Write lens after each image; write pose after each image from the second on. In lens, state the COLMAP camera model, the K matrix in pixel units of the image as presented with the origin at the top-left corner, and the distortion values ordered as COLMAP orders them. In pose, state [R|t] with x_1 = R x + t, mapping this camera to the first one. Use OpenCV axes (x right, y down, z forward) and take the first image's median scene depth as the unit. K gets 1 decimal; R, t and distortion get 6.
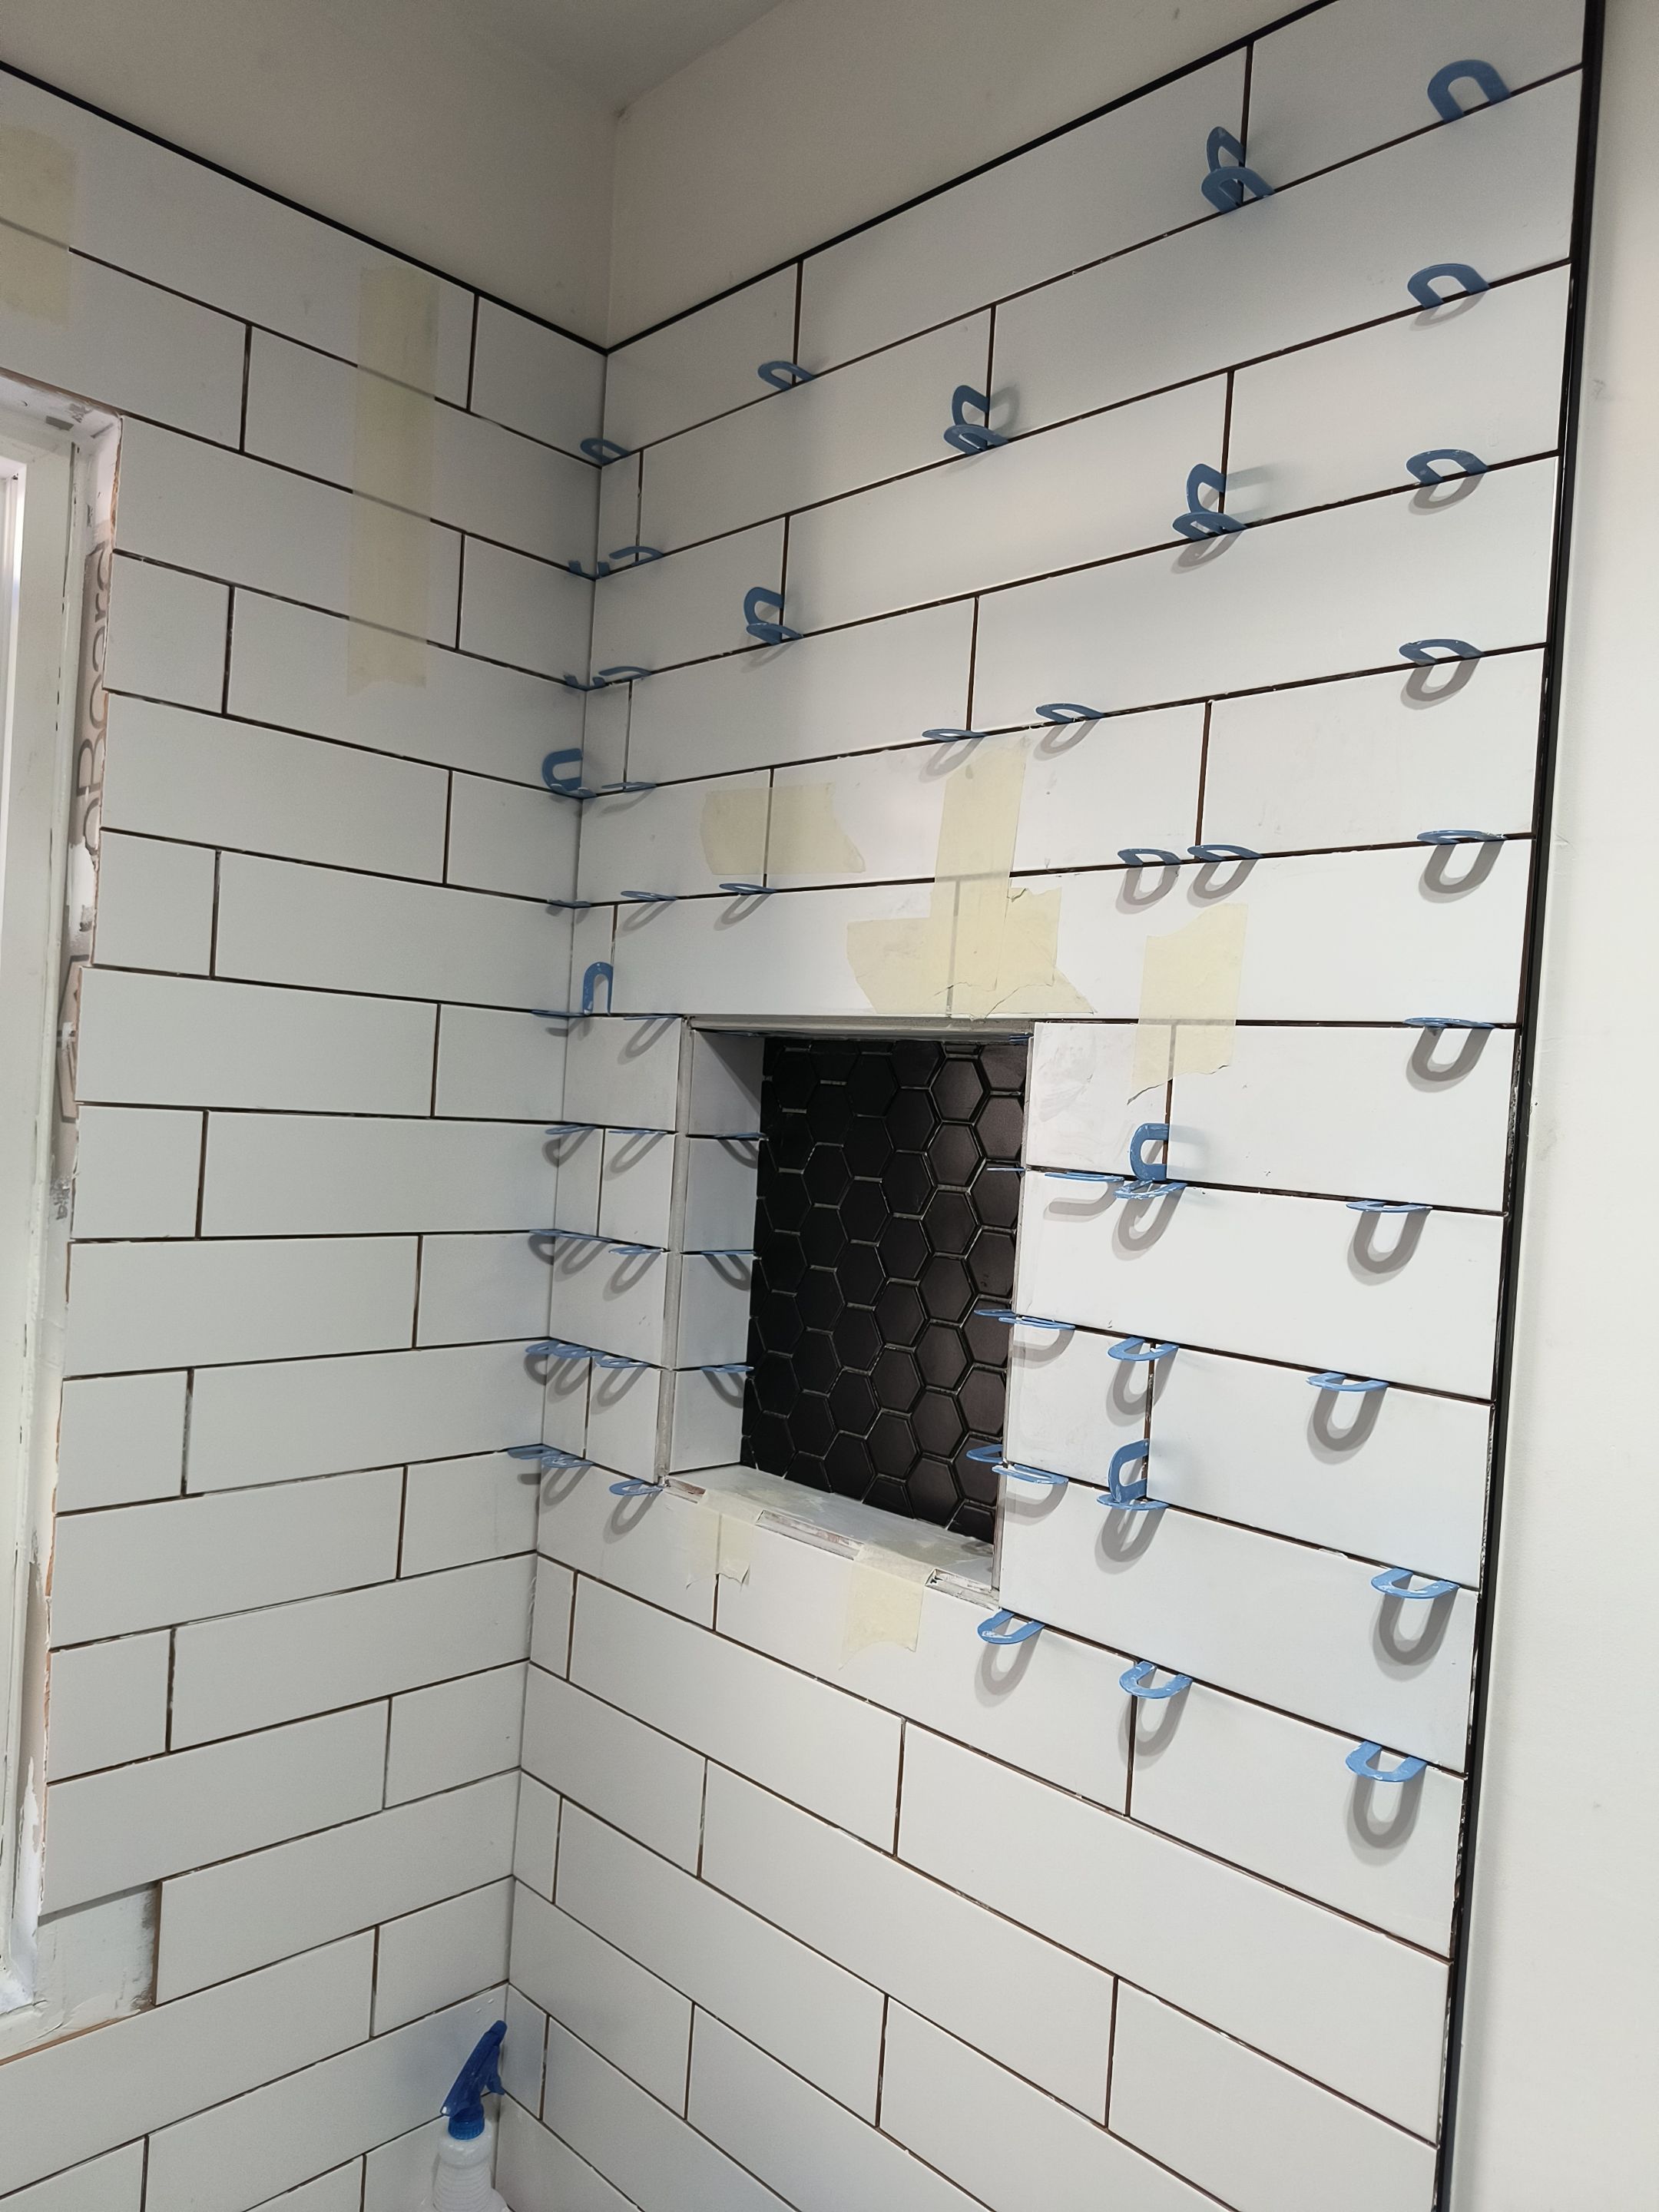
lens RADIAL K [[1539.8, 0, 829.5], [0, 1539.8, 1106.0], [0, 0, 1]] dist [0.007871, 0.002786]
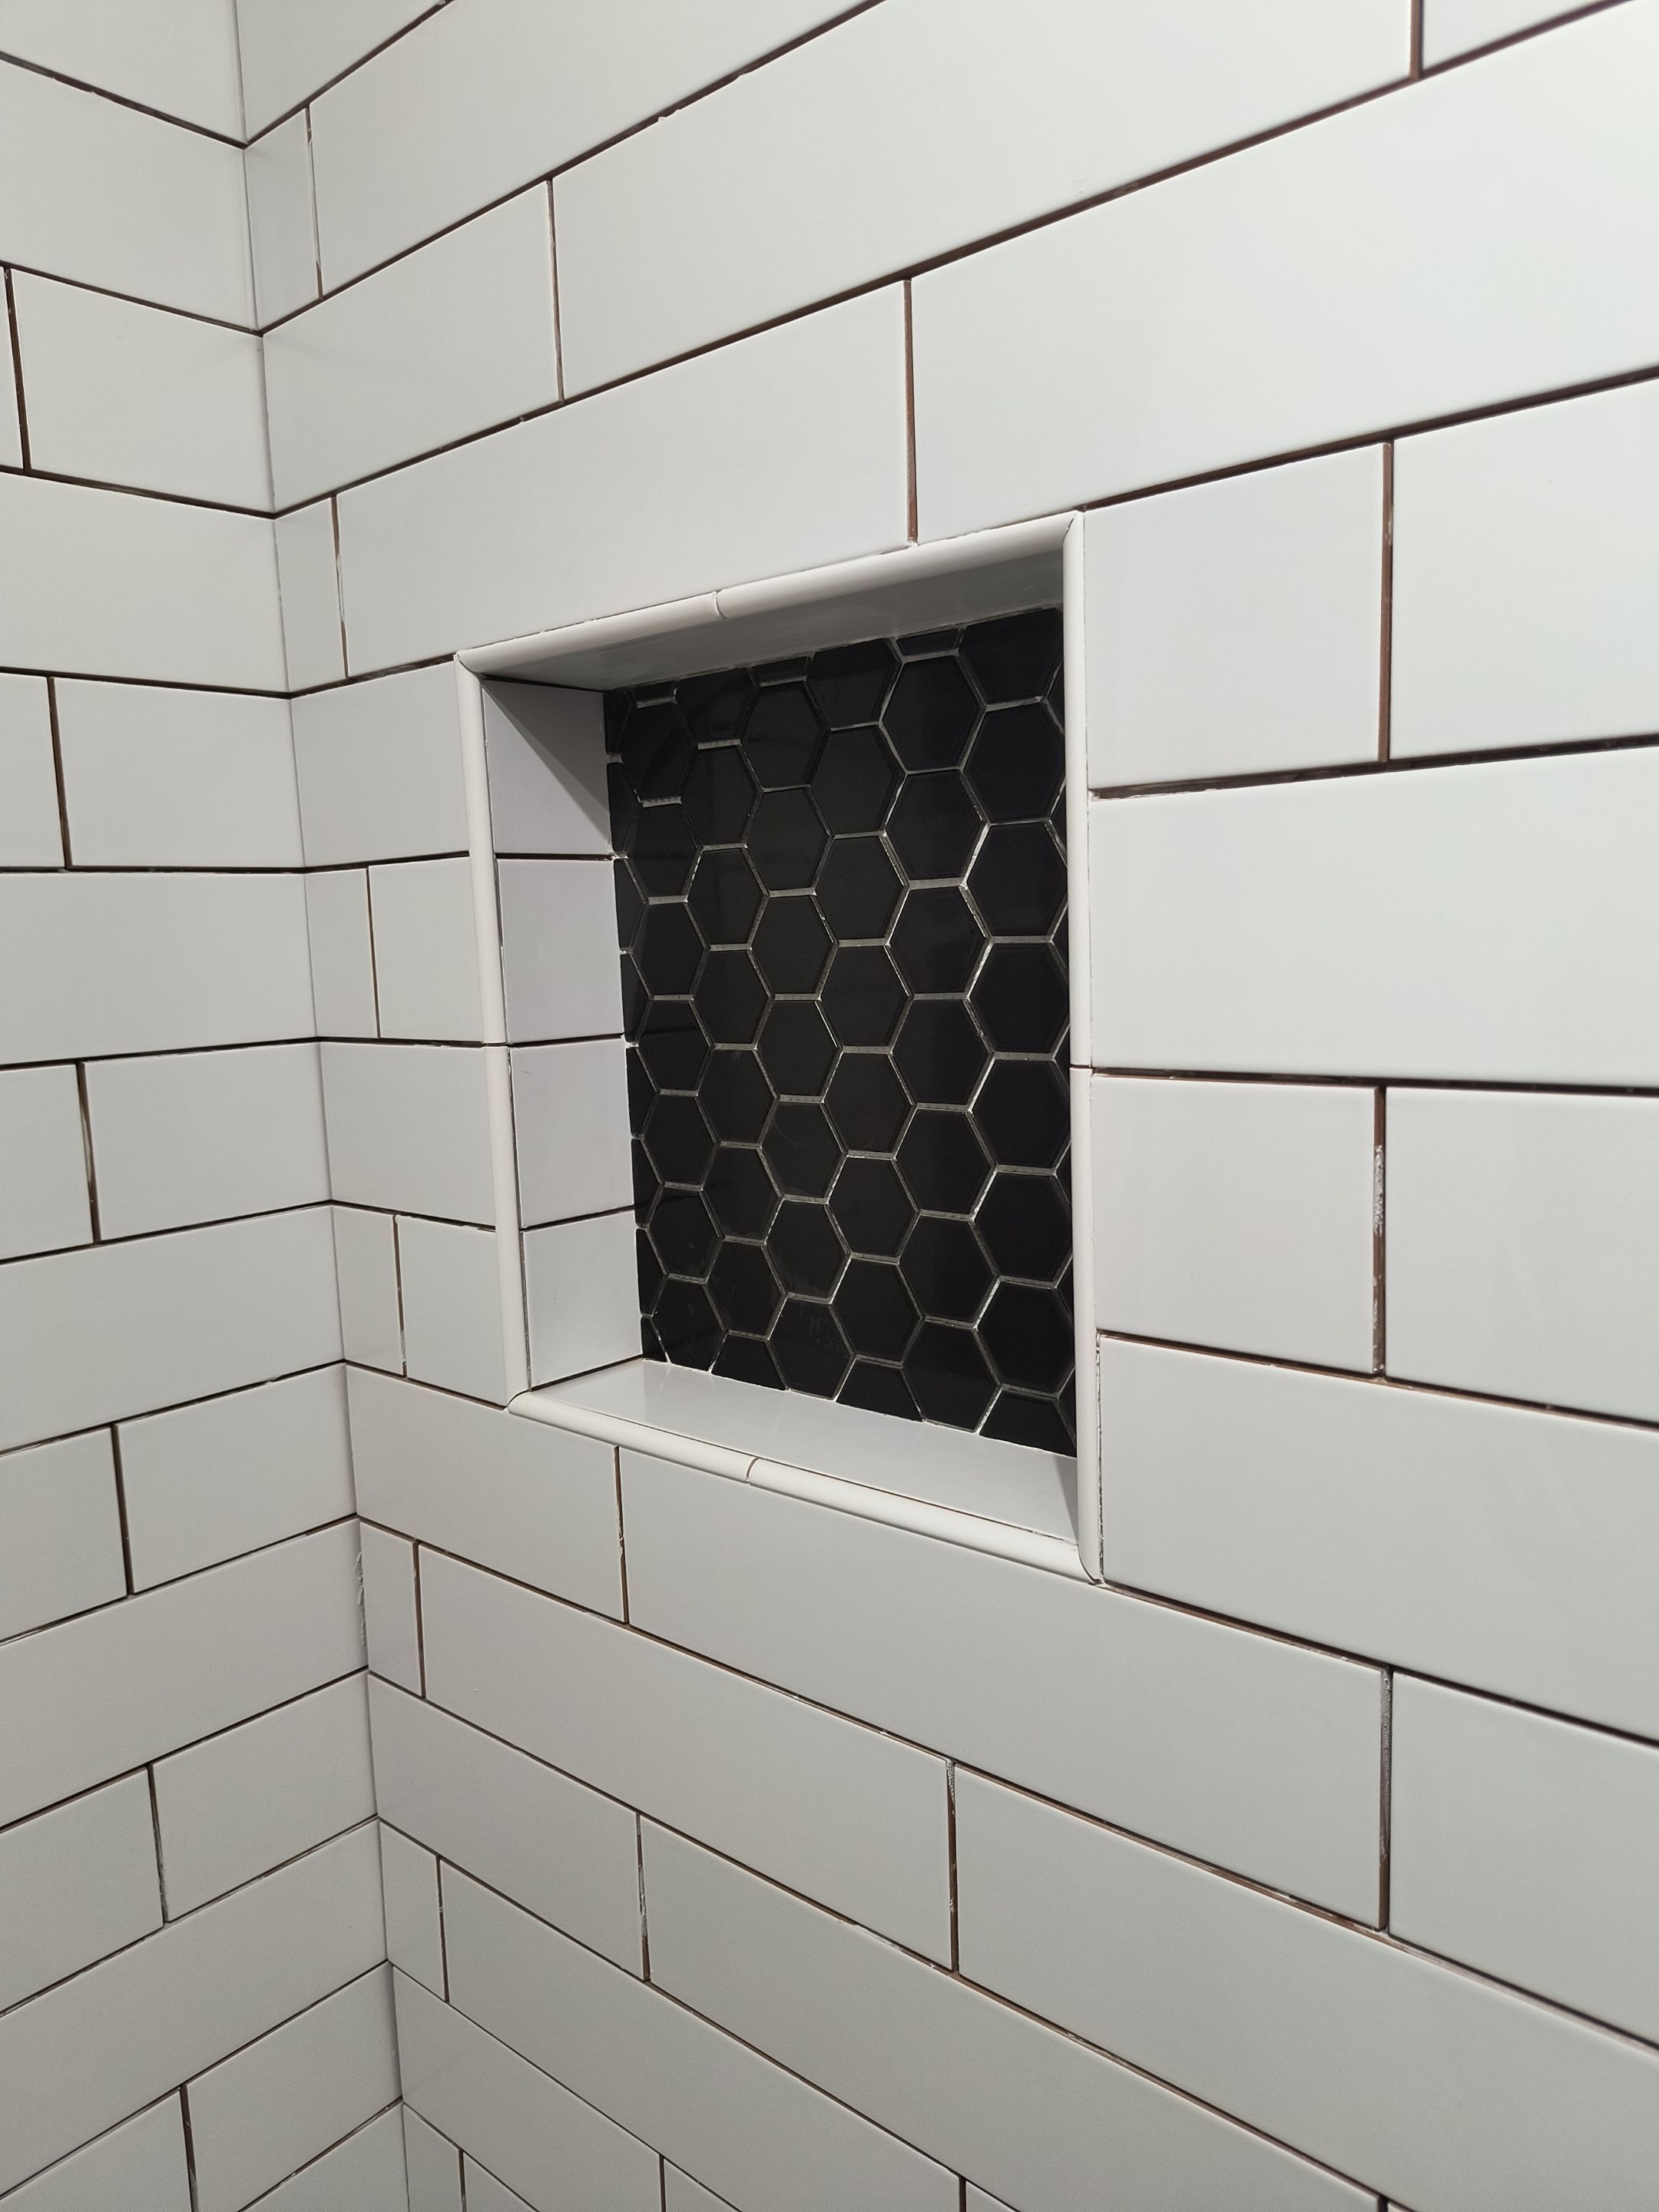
lens RADIAL K [[1539.8, 0, 829.5], [0, 1539.8, 1106.0], [0, 0, 1]] dist [0.007871, 0.002786]
pose [[0.992669, -0.108150, 0.053969, -0.002577], [0.101427, 0.988207, 0.114714, 0.060438], [-0.065739, -0.108399, 0.991932, 0.364332]]
